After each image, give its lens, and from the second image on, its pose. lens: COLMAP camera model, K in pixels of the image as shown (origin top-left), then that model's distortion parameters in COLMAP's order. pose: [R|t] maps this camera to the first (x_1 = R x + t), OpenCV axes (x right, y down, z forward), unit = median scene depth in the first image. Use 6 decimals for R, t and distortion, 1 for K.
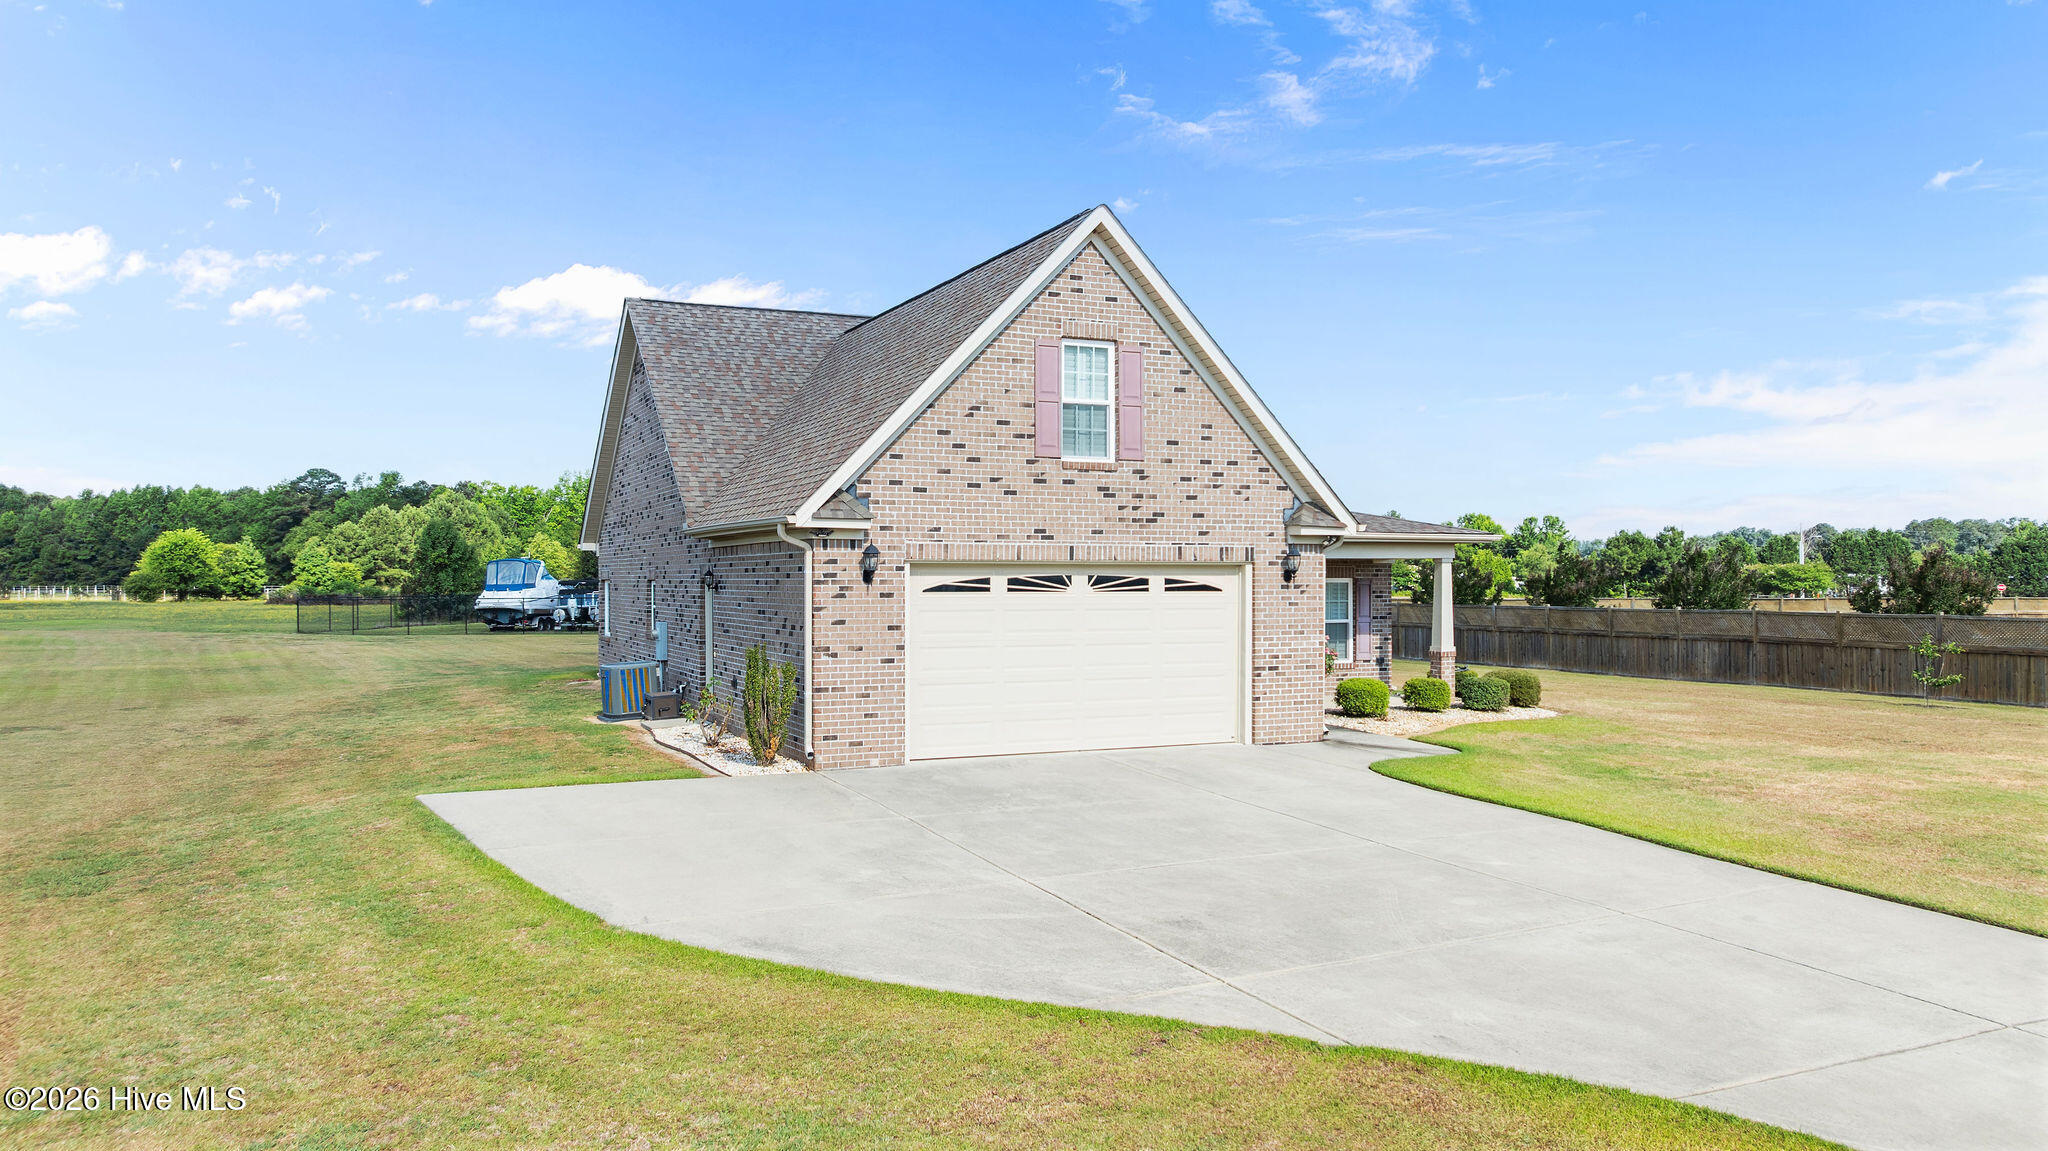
lens RADIAL K [[1457.7, 0, 1024.0], [0, 1457.7, 575.5], [0, 0, 1]] dist [-0.014837, -0.002258]
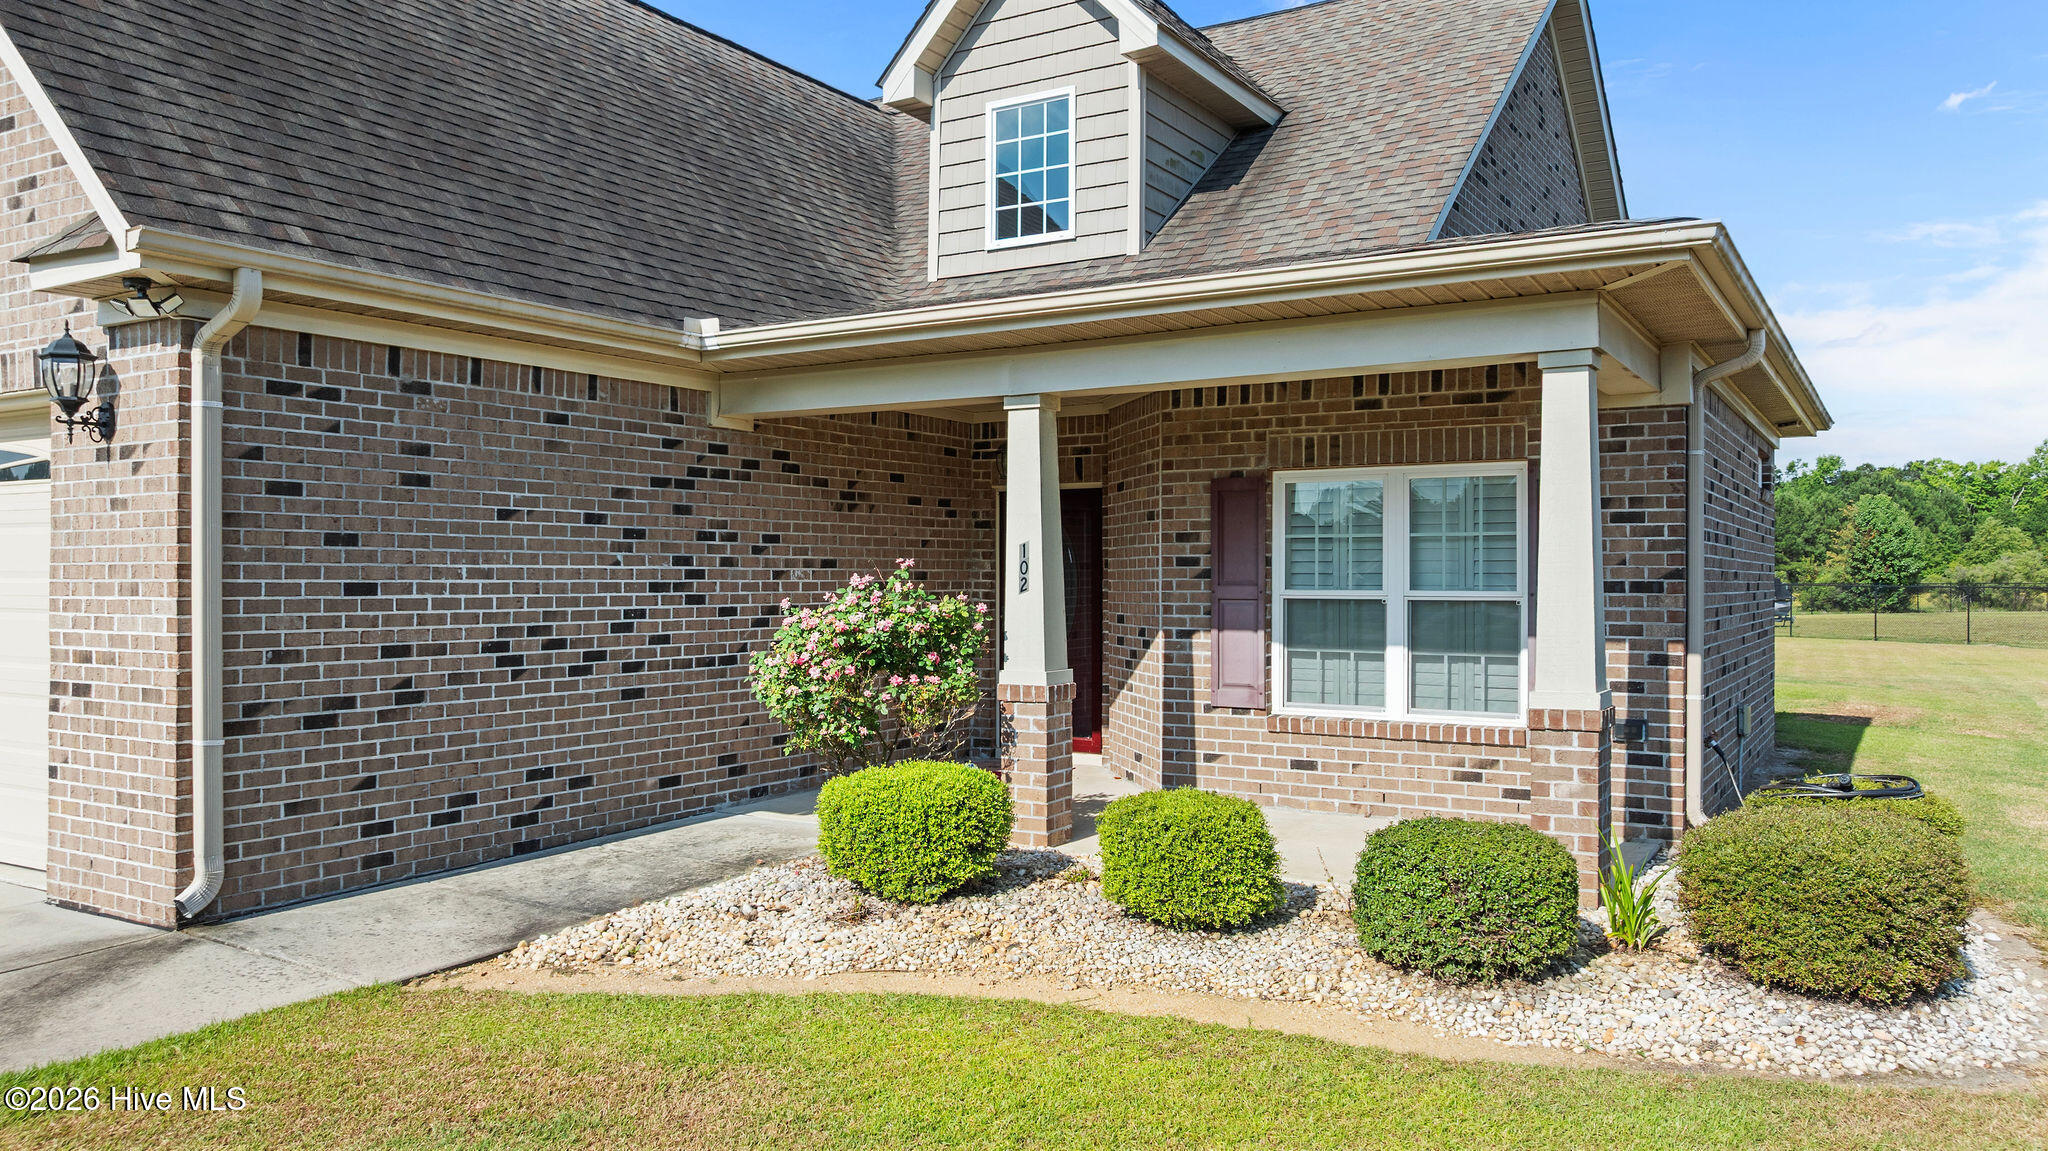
lens RADIAL K [[1467.0, 0, 1022.9], [0, 1467.0, 578.4], [0, 0, 1]] dist [-0.018452, 0.001004]
pose [[0.552053, 0.002042, -0.833807, 0.602066], [-0.000029, 0.999997, 0.002430, 0.037120], [0.833809, -0.001318, 0.552051, 1.024348]]
